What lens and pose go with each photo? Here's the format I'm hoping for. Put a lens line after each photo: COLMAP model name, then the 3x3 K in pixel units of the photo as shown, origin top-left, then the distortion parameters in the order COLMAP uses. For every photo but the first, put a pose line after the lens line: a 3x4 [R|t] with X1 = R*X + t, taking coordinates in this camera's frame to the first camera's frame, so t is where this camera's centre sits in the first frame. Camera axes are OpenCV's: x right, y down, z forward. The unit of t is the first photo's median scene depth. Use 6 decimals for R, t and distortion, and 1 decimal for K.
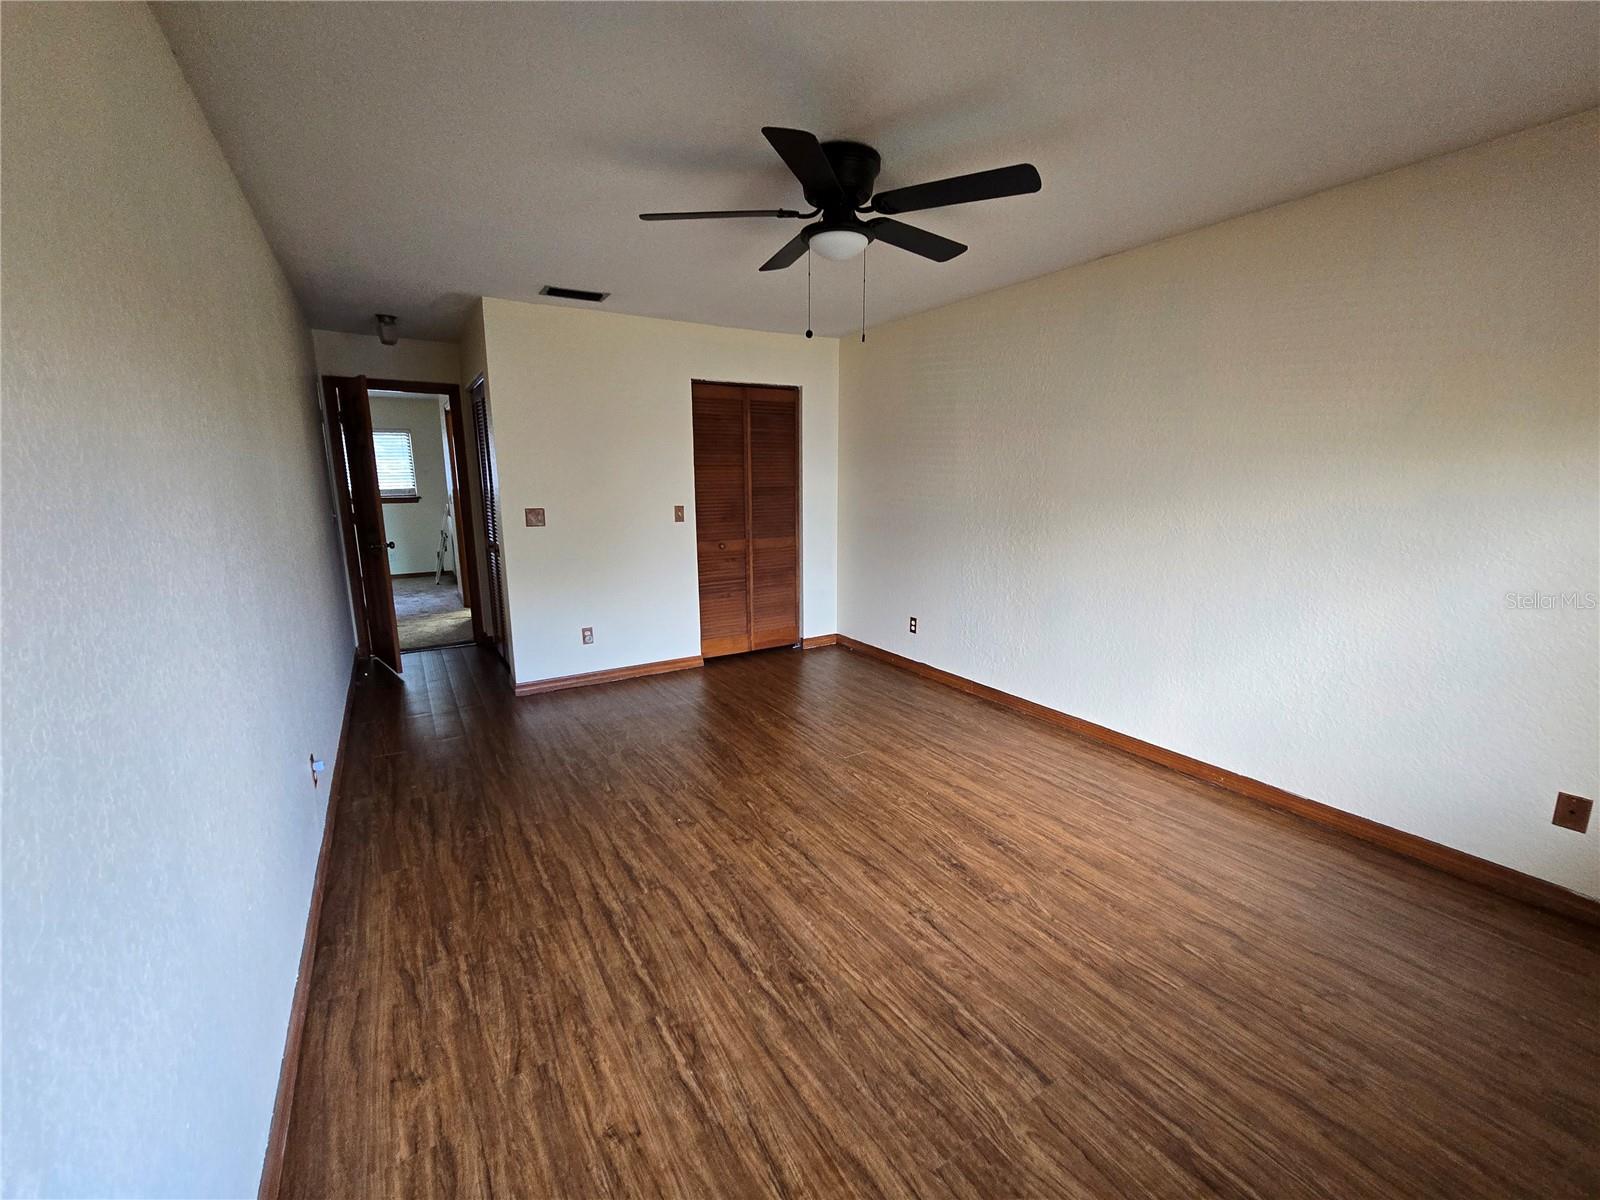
lens RADIAL K [[654.8, 0, 792.7], [0, 654.8, 593.5], [0, 0, 1]] dist [0.000166, 0.000250]
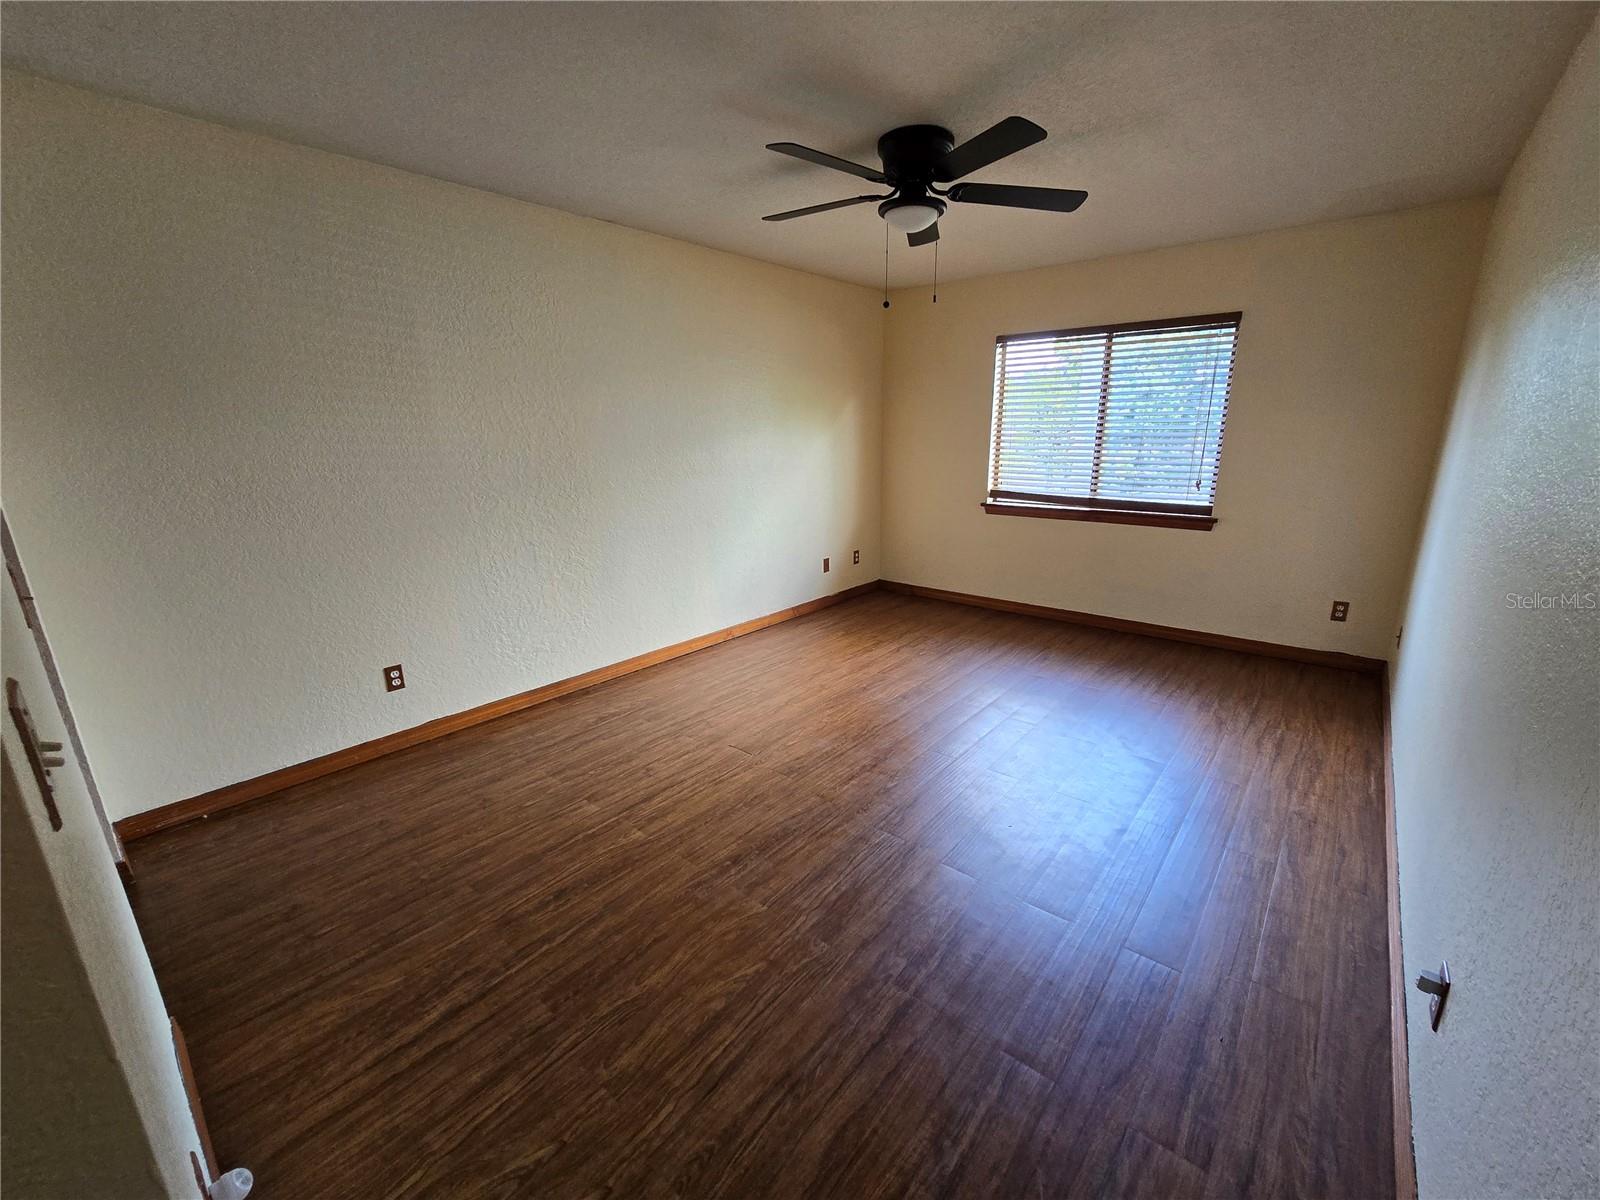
lens RADIAL K [[654.8, 0, 795.6], [0, 654.8, 602.3], [0, 0, 1]] dist [0.000166, 0.000250]
pose [[-0.299396, -0.243860, 0.922439, -0.692891], [0.184388, 0.933774, 0.306704, -0.200085], [-0.936143, 0.261913, -0.234603, 1.067668]]
